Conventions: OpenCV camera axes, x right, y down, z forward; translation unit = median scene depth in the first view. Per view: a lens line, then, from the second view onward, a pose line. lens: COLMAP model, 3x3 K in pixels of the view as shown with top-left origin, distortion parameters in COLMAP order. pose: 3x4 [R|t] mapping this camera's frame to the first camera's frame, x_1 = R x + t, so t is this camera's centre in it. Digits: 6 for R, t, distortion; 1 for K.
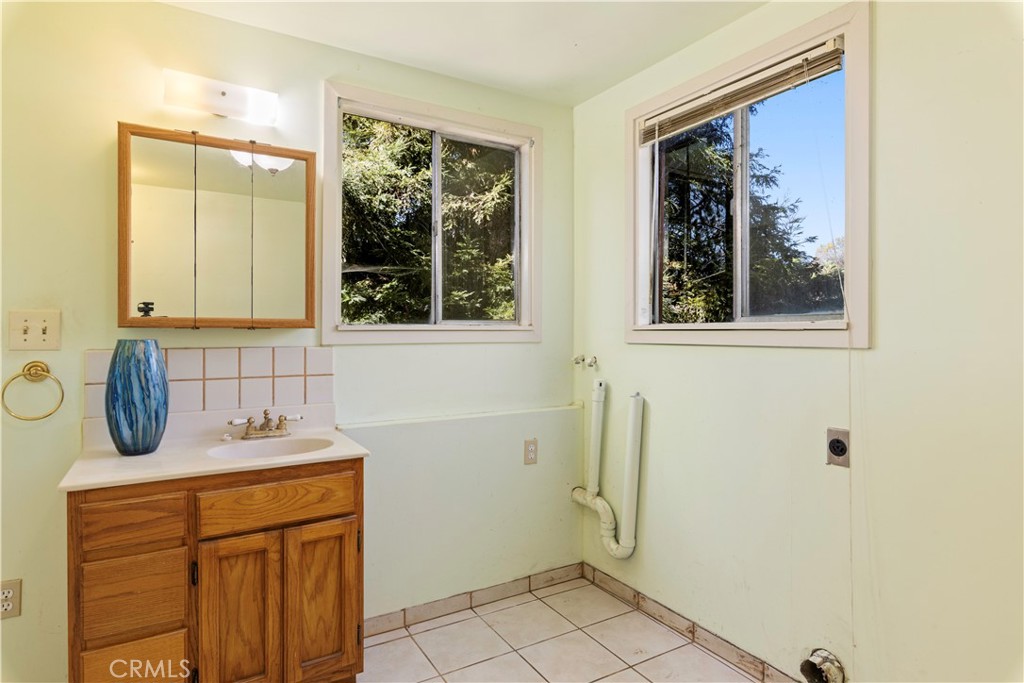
lens RADIAL K [[575.8, 0, 508.5], [0, 575.8, 327.4], [0, 0, 1]] dist [0.004512, 0.000666]
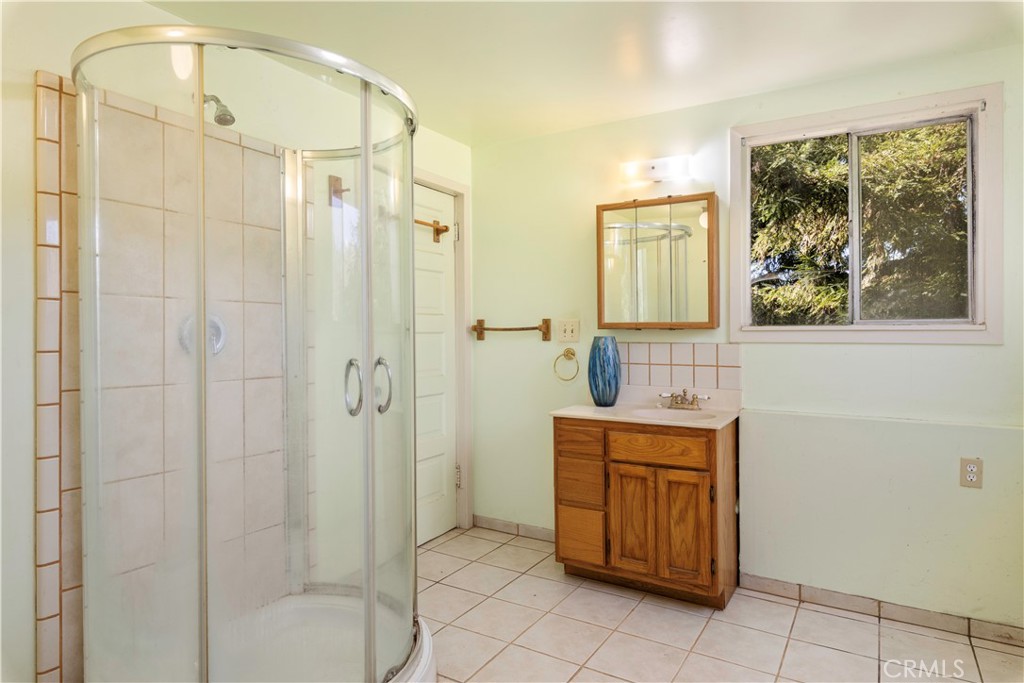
lens RADIAL K [[575.8, 0, 510.2], [0, 575.8, 337.4], [0, 0, 1]] dist [0.004512, 0.000666]
pose [[0.468569, 0.004788, -0.883414, 0.682858], [0.002517, 0.999974, 0.006754, 0.012452], [0.883423, -0.005389, 0.468545, 0.000447]]
